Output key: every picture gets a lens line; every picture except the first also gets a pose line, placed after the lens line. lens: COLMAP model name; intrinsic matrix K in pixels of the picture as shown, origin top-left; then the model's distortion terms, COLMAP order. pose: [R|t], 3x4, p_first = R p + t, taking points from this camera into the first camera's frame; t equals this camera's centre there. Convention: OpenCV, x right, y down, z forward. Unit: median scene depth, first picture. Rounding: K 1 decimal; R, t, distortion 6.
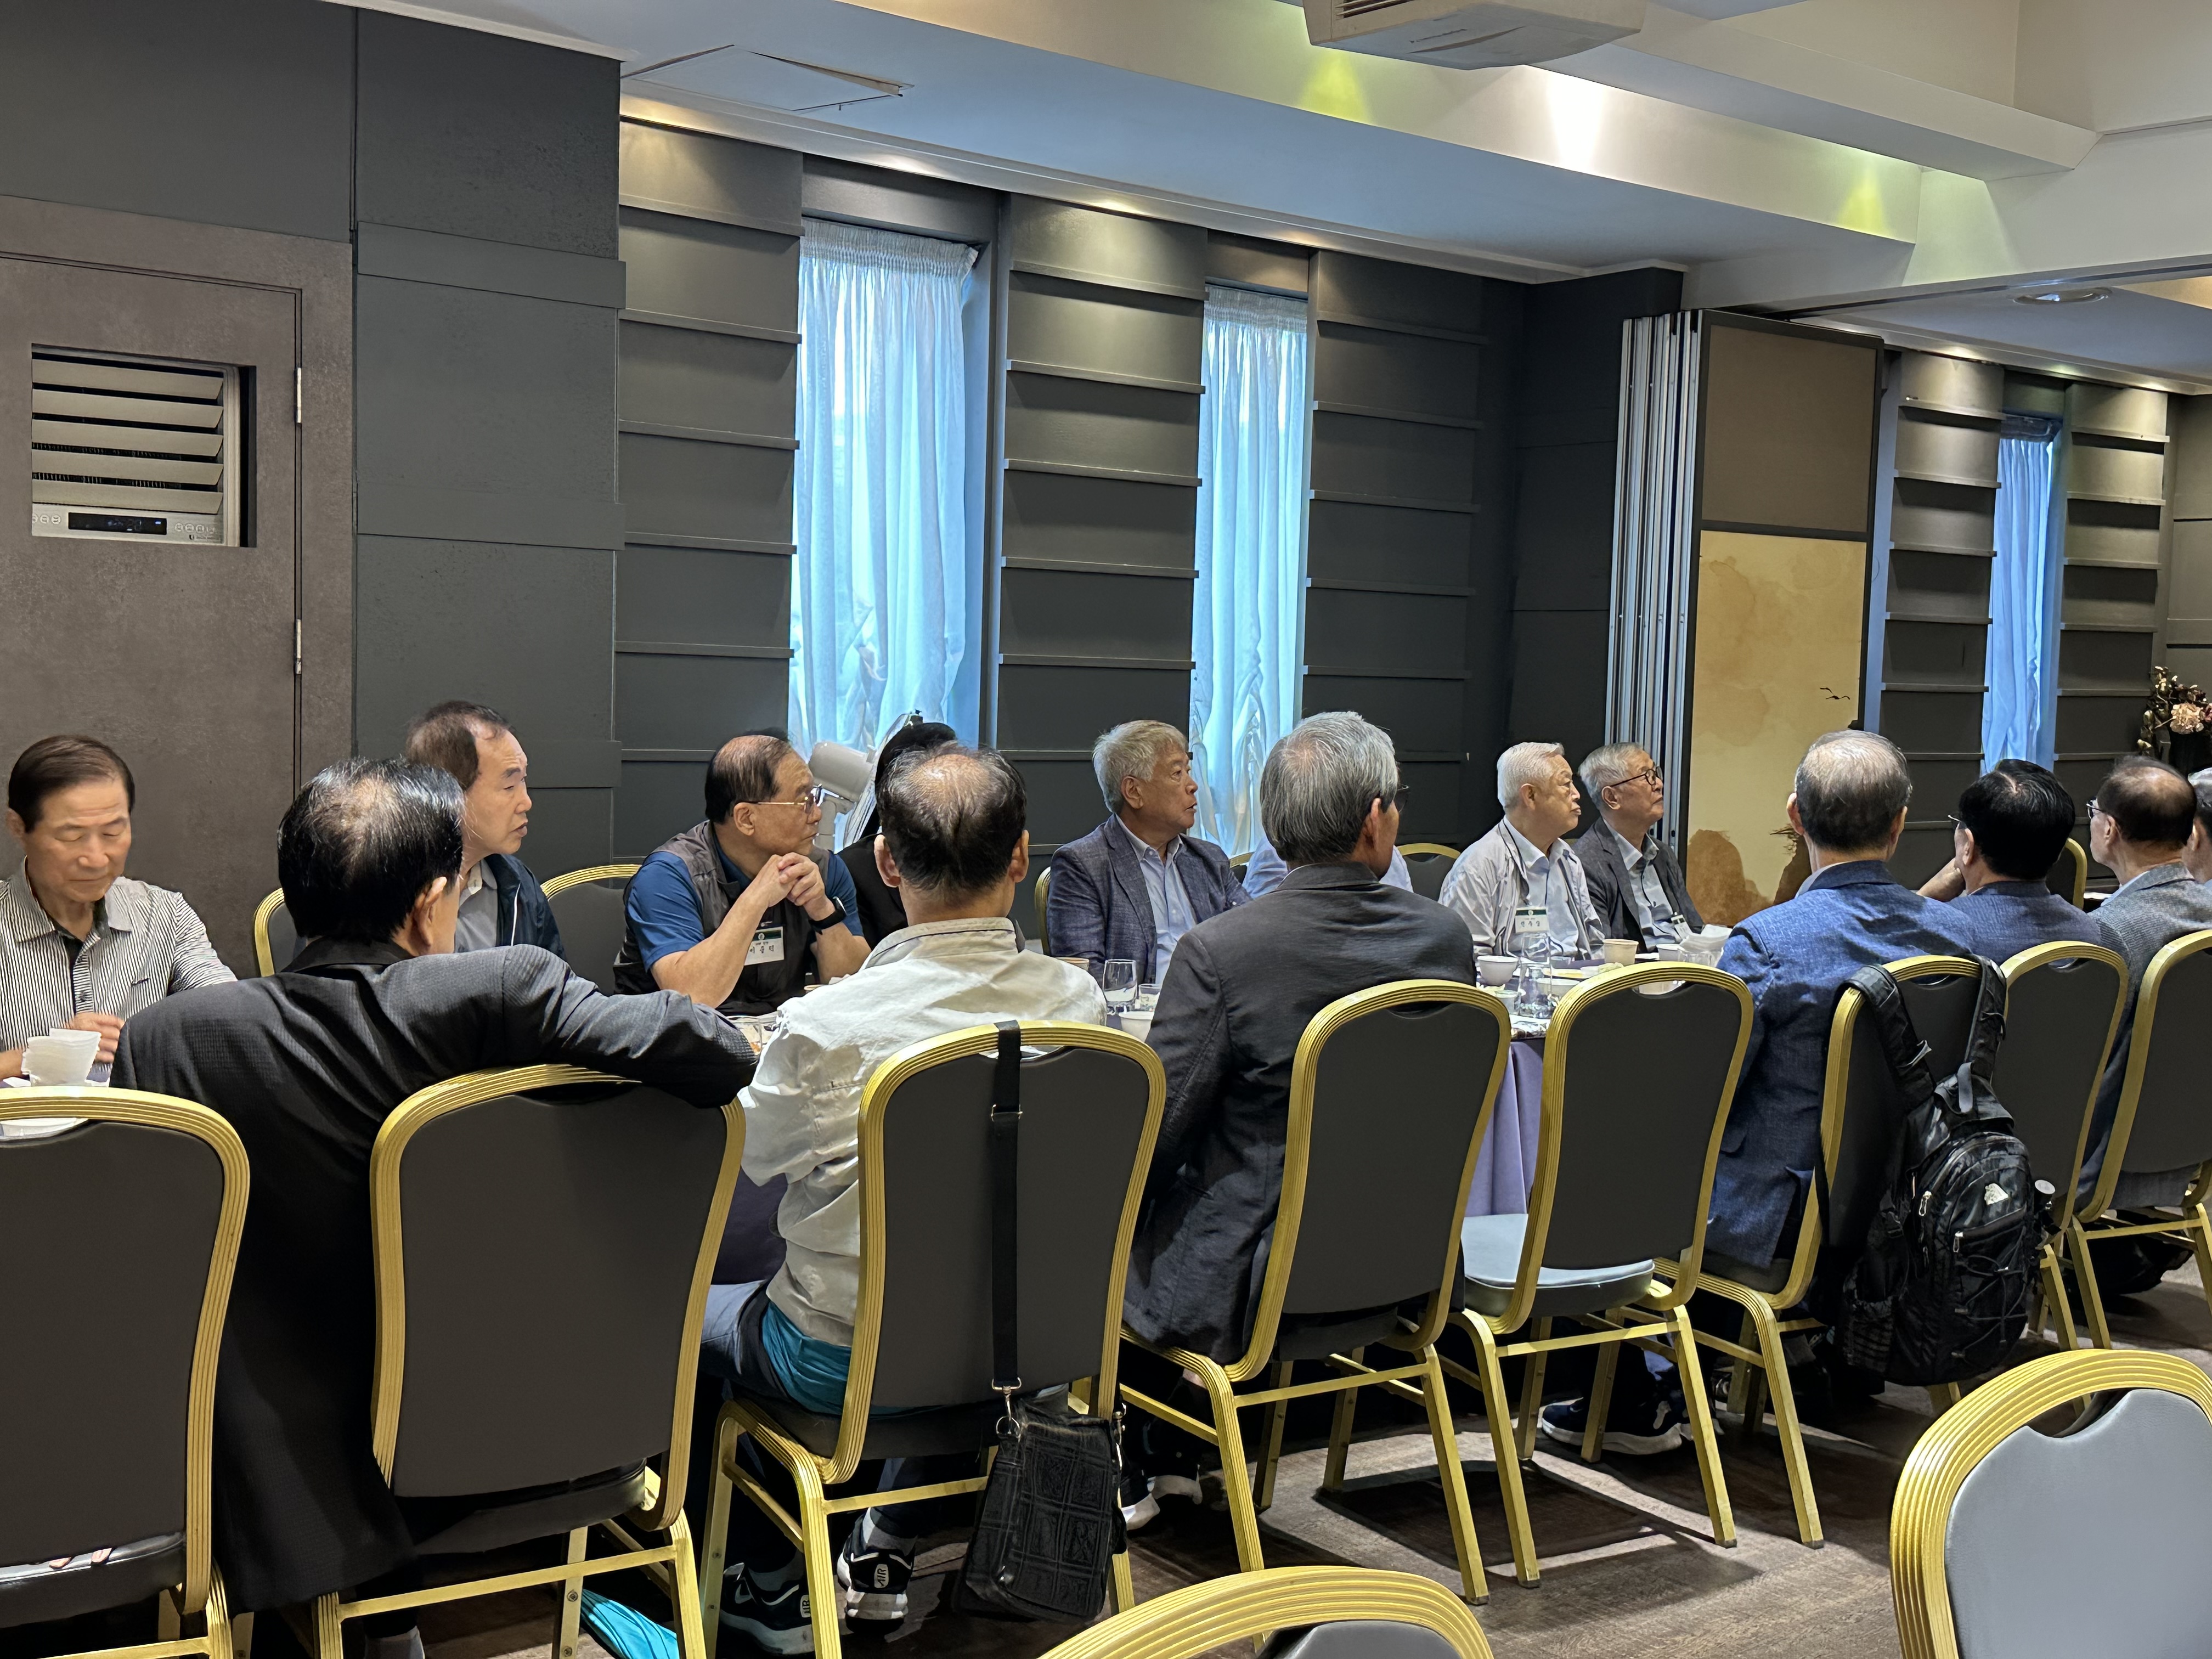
lens RADIAL K [[2536.3, 0, 1102.2], [0, 2536.3, 828.8], [0, 0, 1]] dist [0.092511, 0.000000]
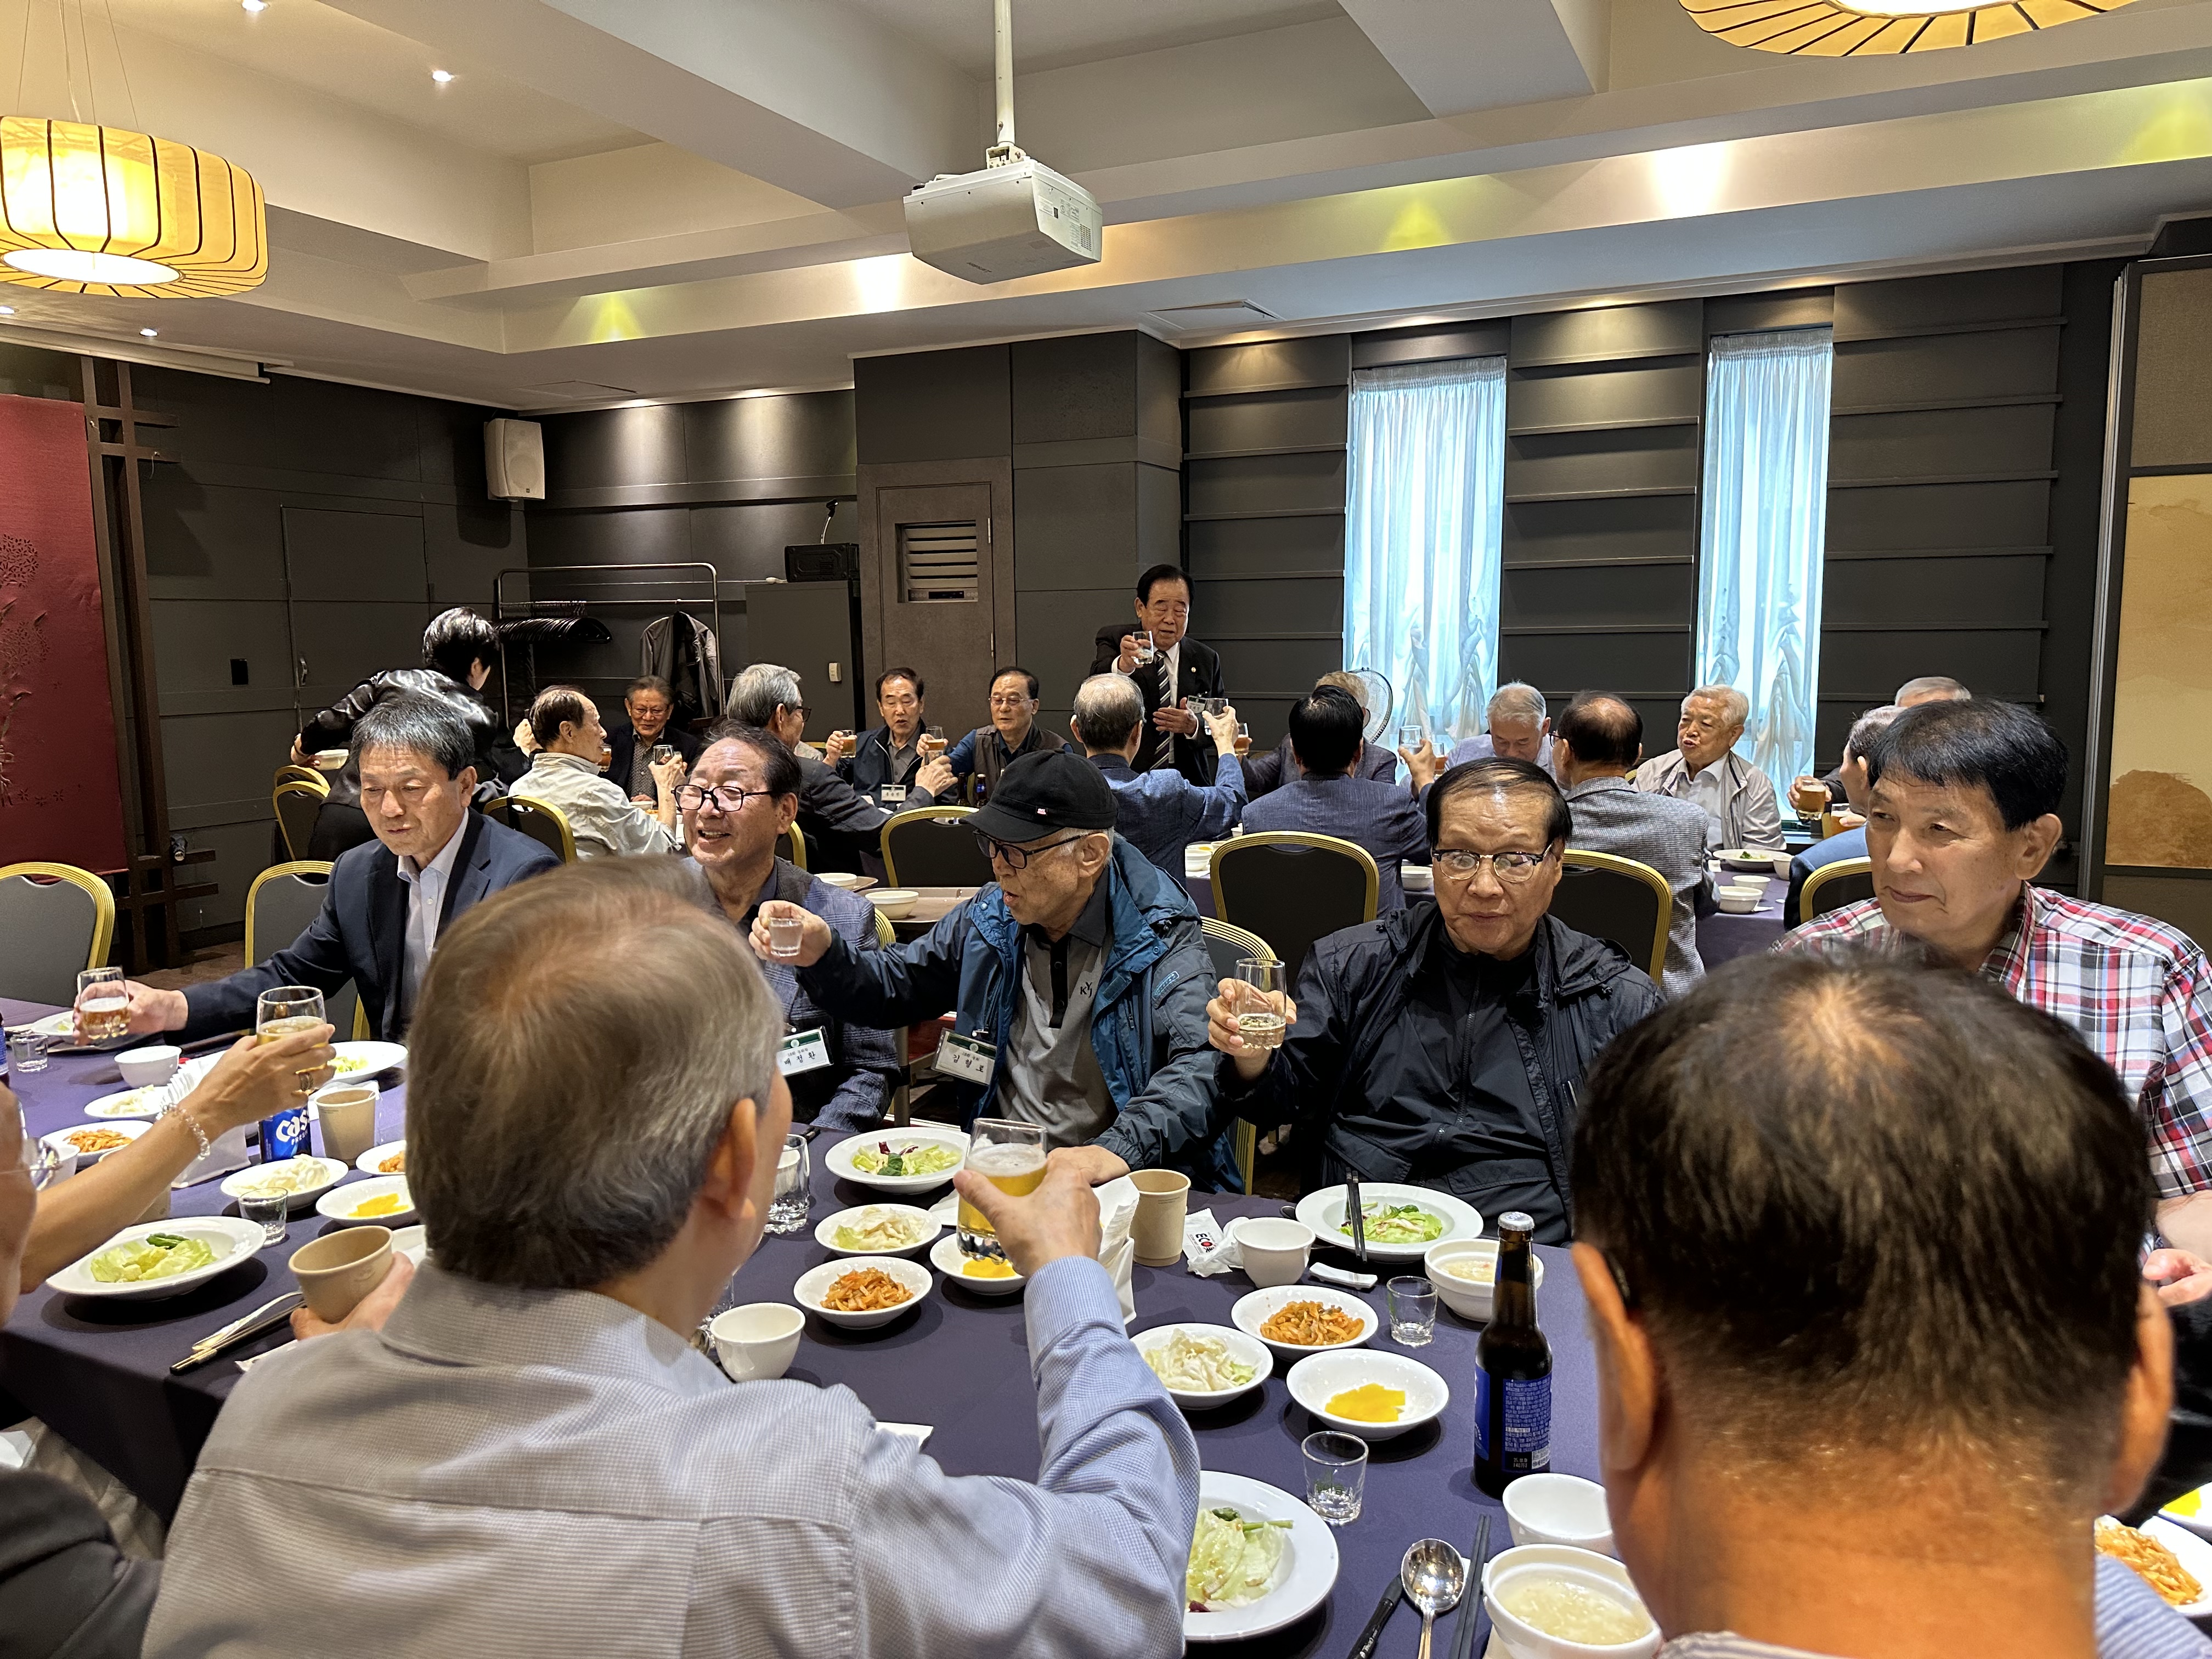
lens RADIAL K [[1548.1, 0, 1089.2], [0, 1548.1, 849.8], [0, 0, 1]] dist [0.040711, -0.055183]
pose [[0.404837, 0.088471, -0.910099, 0.647488], [-0.031333, 0.996066, 0.082890, -0.005681], [0.913852, -0.005040, 0.406017, 0.361503]]
